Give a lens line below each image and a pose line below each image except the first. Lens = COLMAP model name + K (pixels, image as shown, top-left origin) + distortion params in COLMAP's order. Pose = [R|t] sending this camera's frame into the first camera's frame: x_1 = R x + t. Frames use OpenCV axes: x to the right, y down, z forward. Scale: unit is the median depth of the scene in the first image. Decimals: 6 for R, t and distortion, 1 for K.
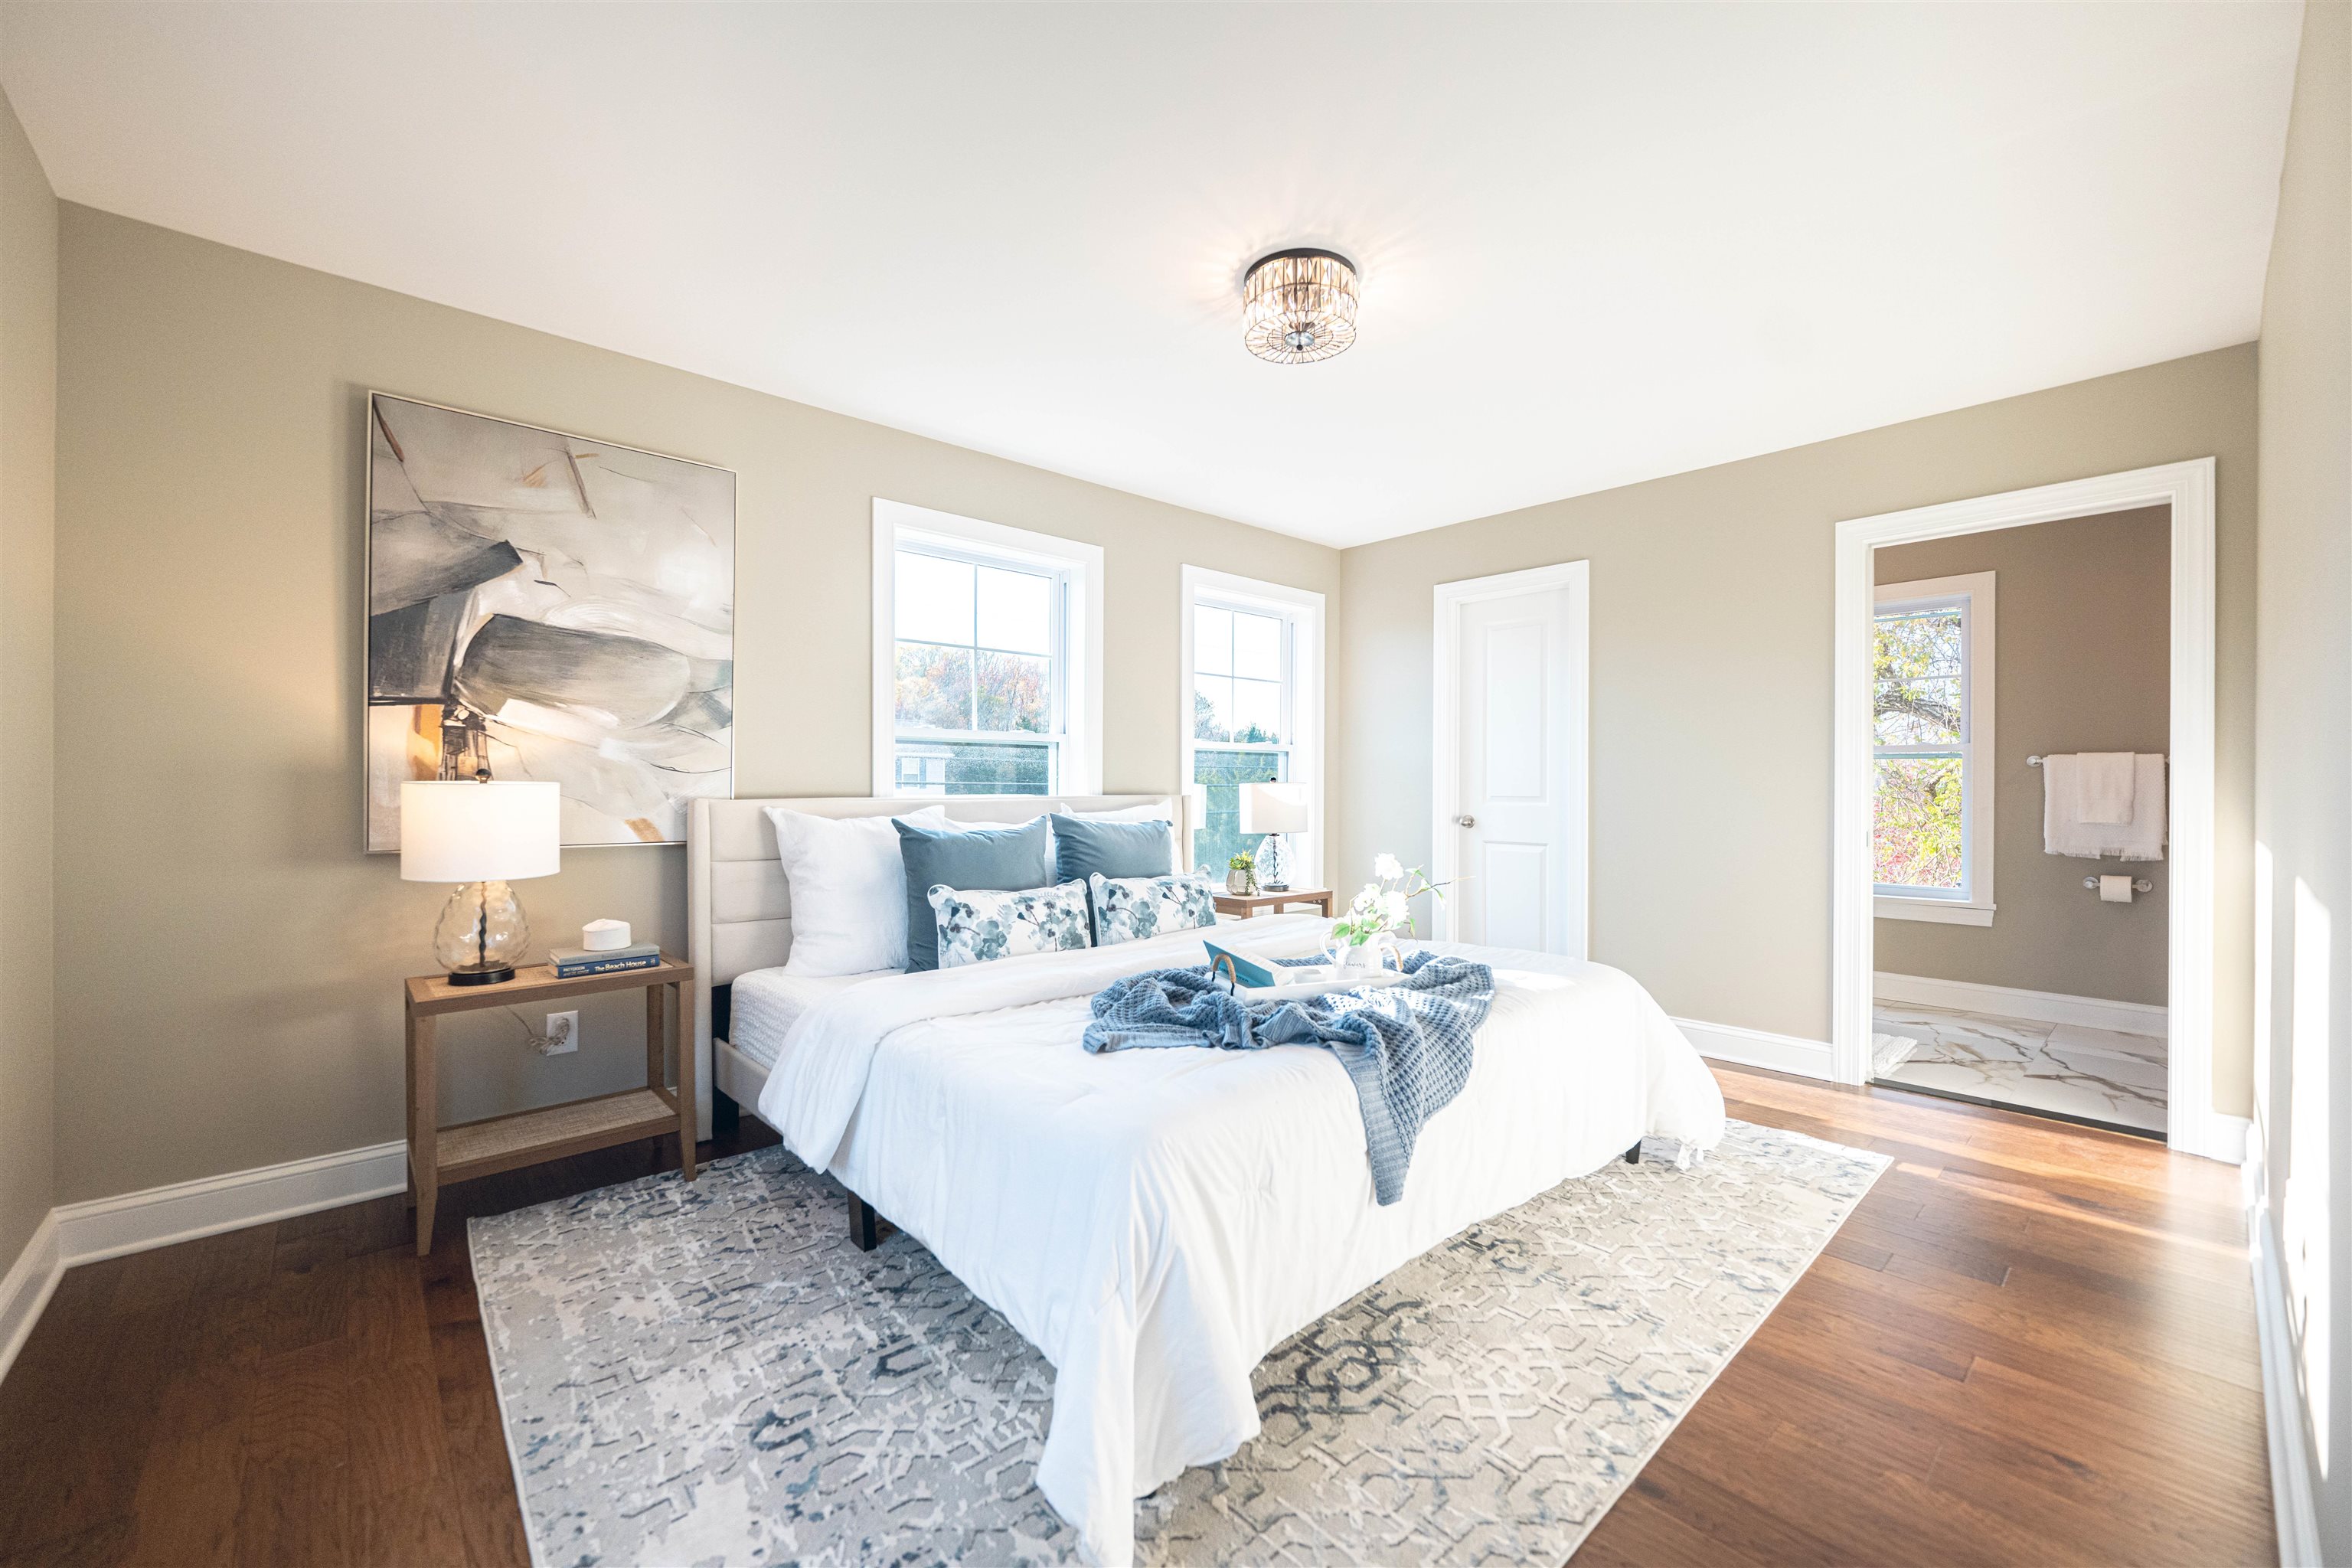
lens RADIAL K [[932.1, 0, 1165.2], [0, 932.1, 783.4], [0, 0, 1]] dist [-0.001468, -0.000360]
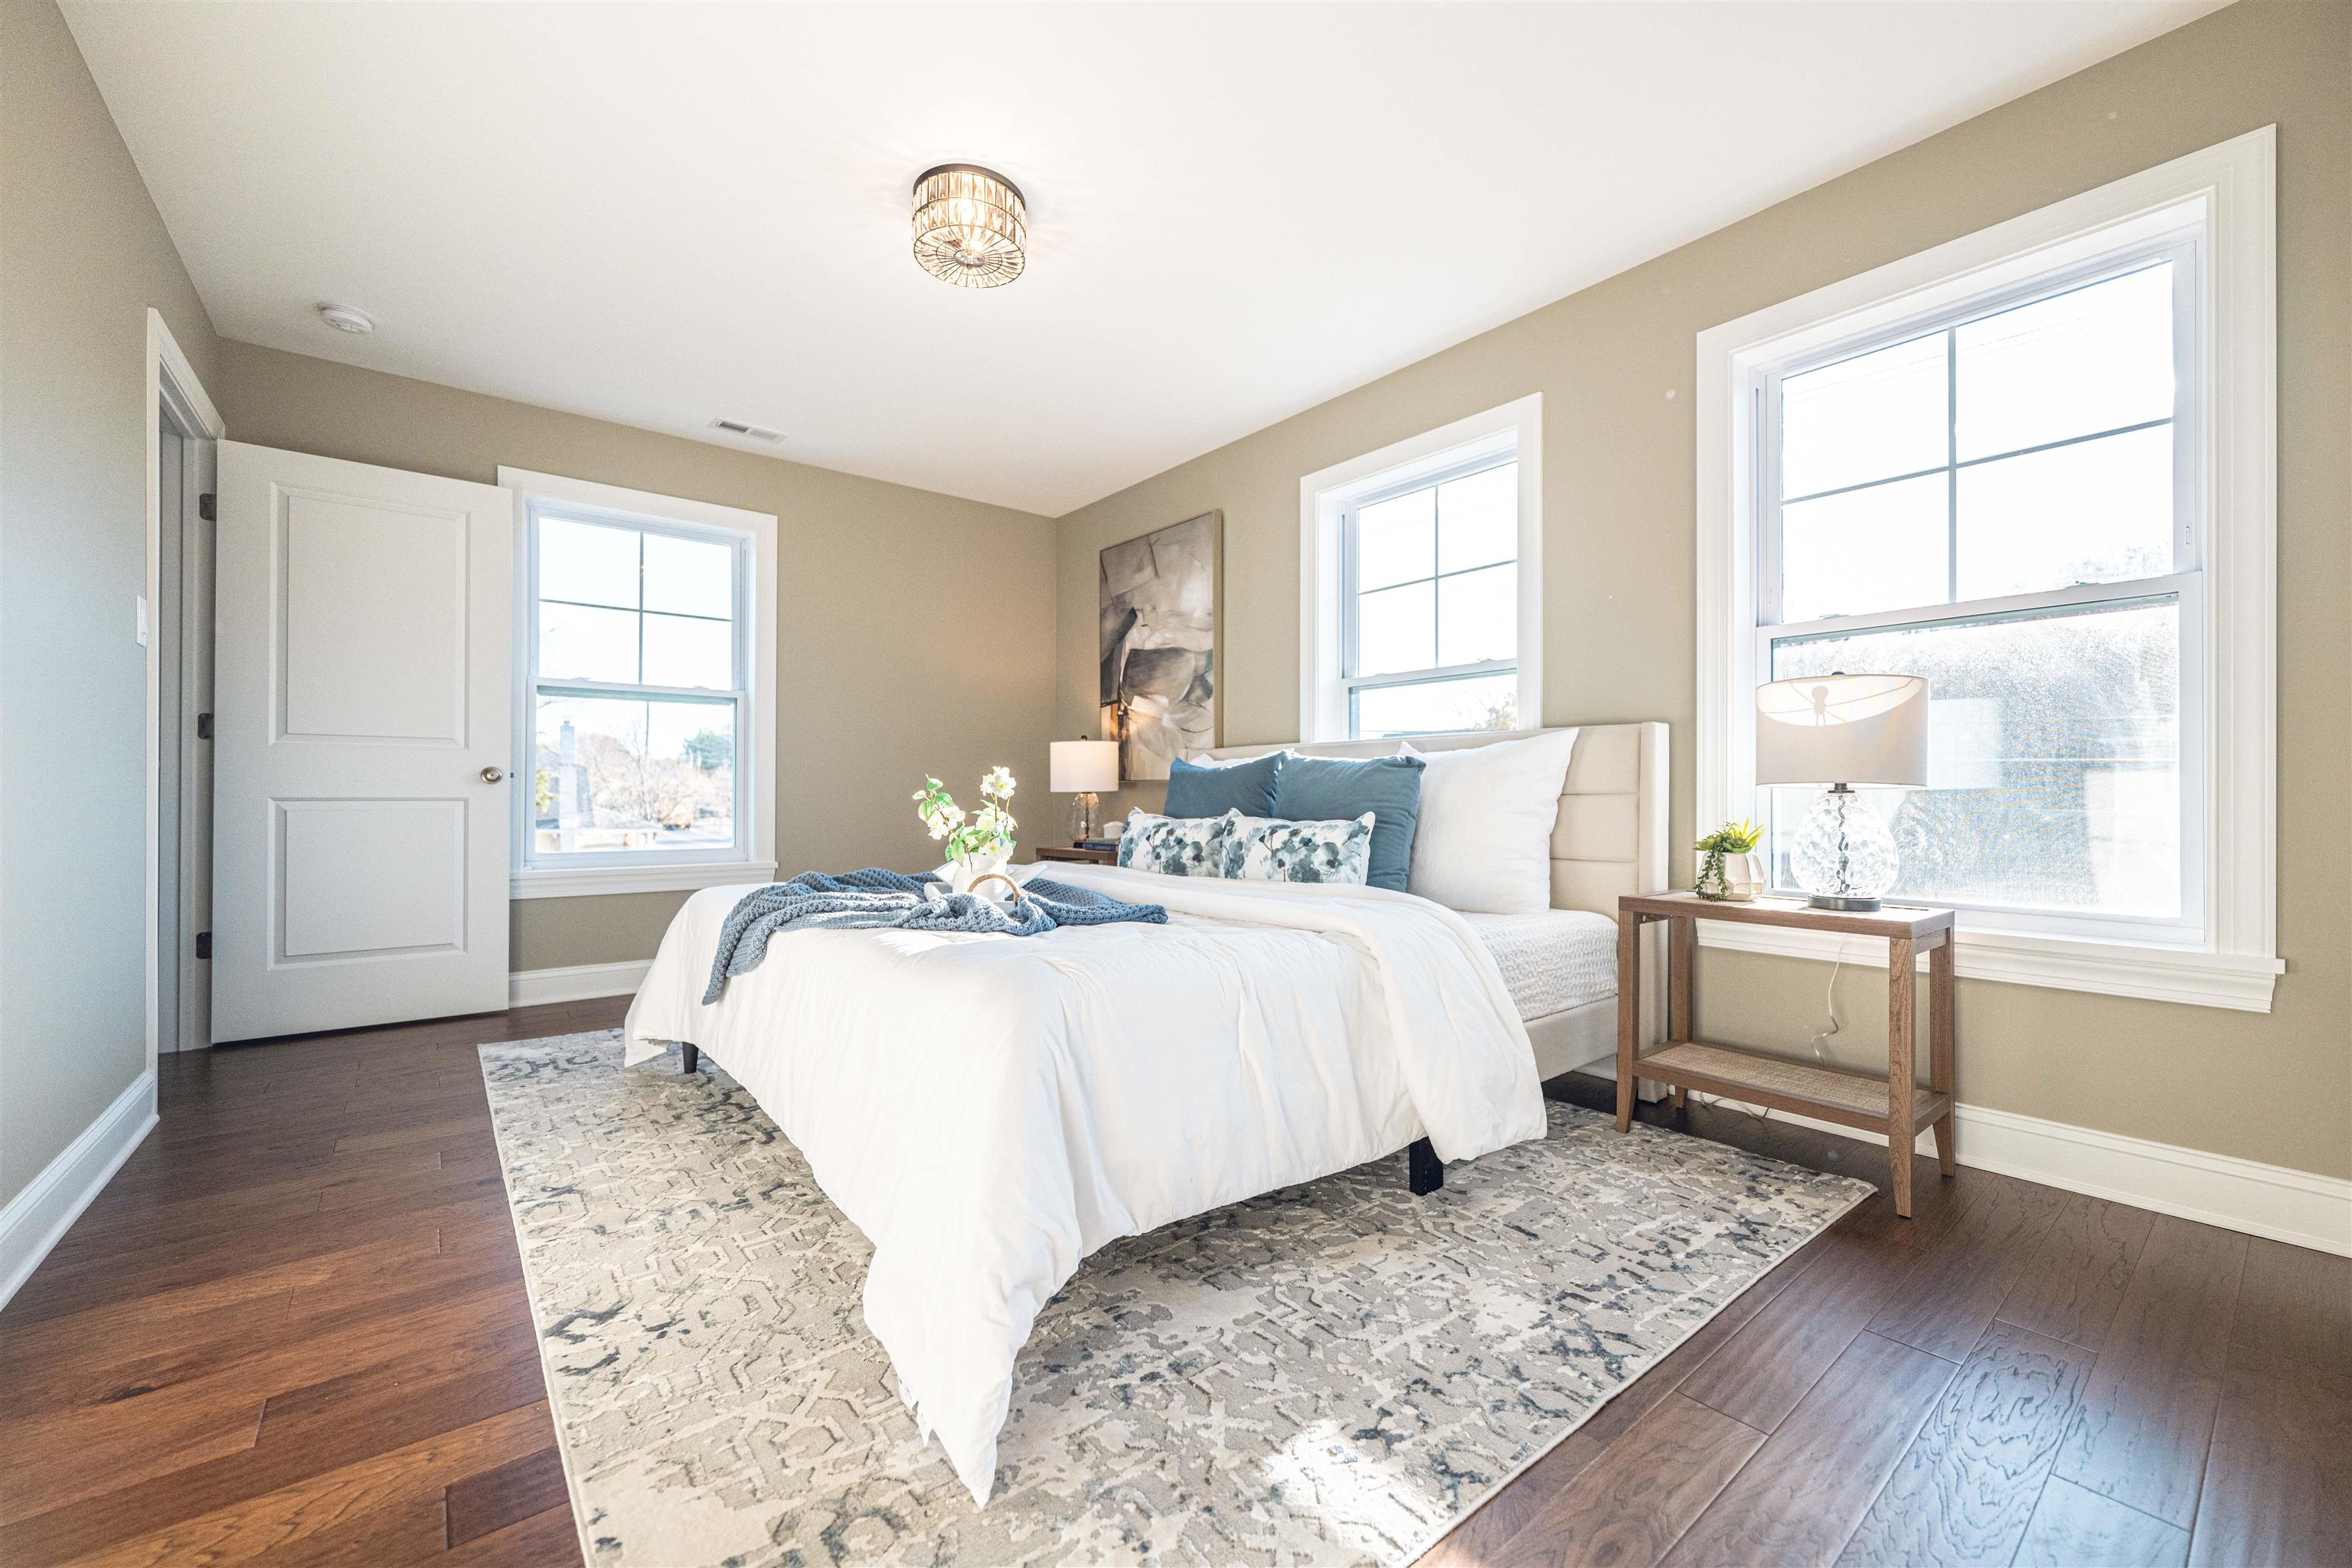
lens RADIAL K [[925.7, 0, 1176.0], [0, 925.7, 784.0], [0, 0, 1]] dist [0.000502, 0.000312]
pose [[-0.049259, -0.012592, -0.998707, 0.947102], [-0.001095, 0.999921, -0.012553, 0.088903], [0.998785, 0.000476, -0.049269, 1.063025]]
